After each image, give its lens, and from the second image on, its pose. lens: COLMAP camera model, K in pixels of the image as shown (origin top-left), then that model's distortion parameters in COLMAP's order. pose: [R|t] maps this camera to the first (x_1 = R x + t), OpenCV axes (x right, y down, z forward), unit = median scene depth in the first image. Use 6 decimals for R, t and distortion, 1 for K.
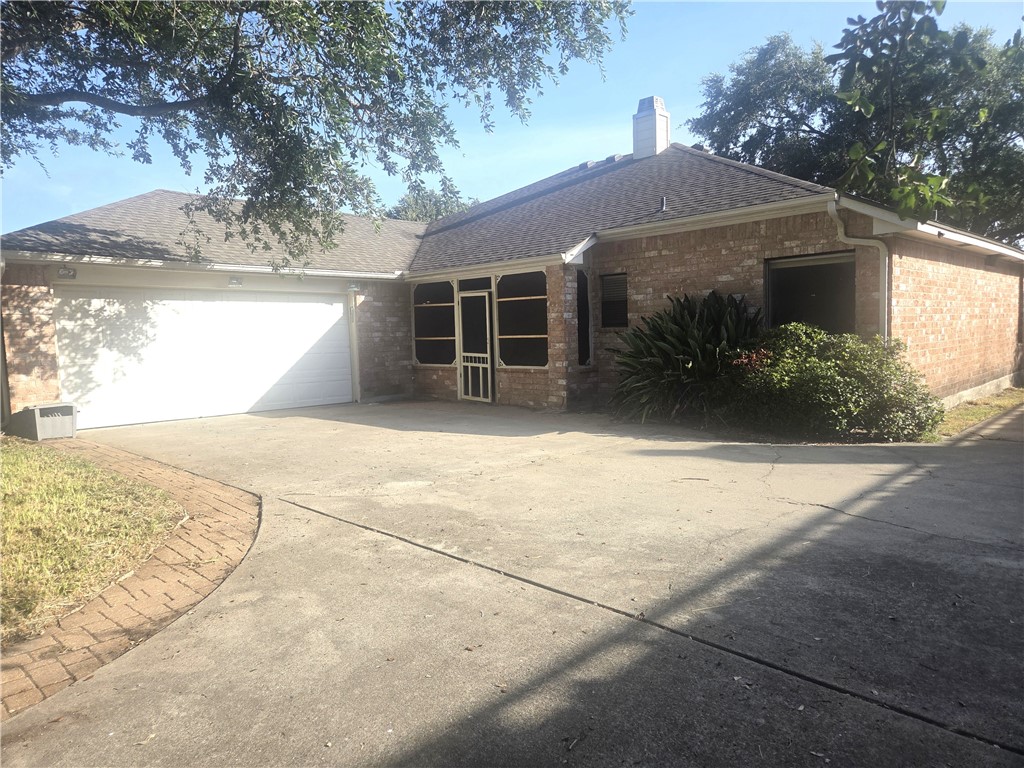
lens RADIAL K [[688.4, 0, 507.4], [0, 688.4, 384.7], [0, 0, 1]] dist [0.058145, -0.022631]
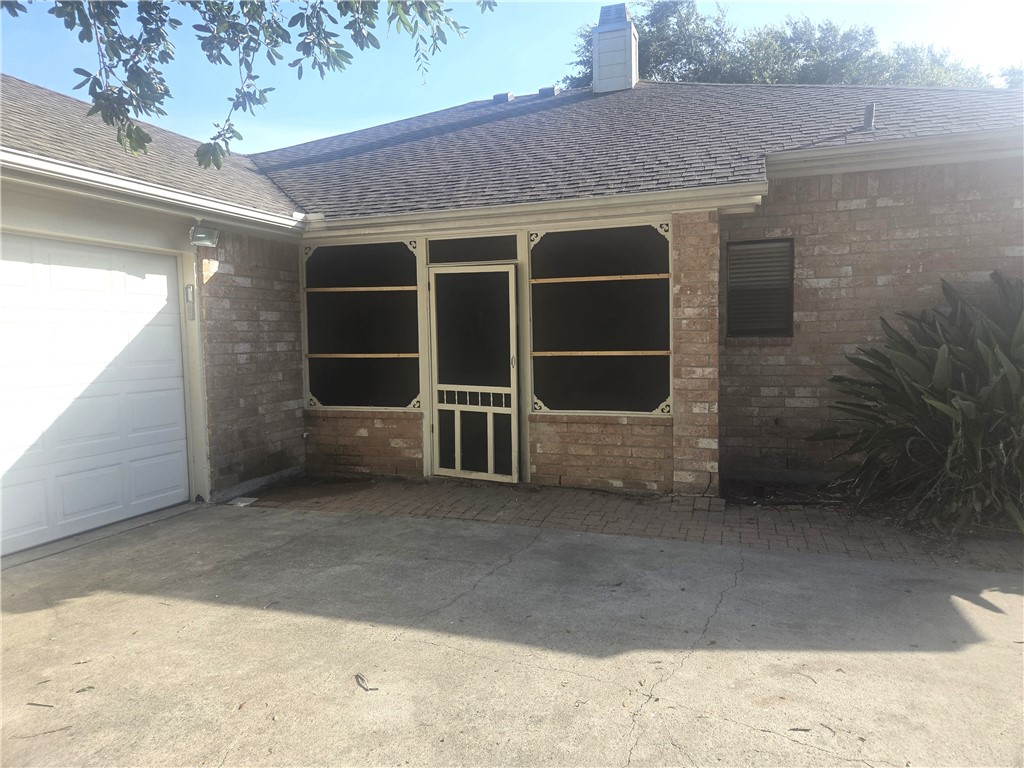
lens RADIAL K [[688.4, 0, 513.4], [0, 688.4, 378.5], [0, 0, 1]] dist [0.058145, -0.022631]
pose [[0.901615, -0.017087, 0.432203, -0.235296], [0.026769, 0.999508, -0.016329, -0.041363], [-0.431711, 0.026292, 0.901629, 0.523397]]
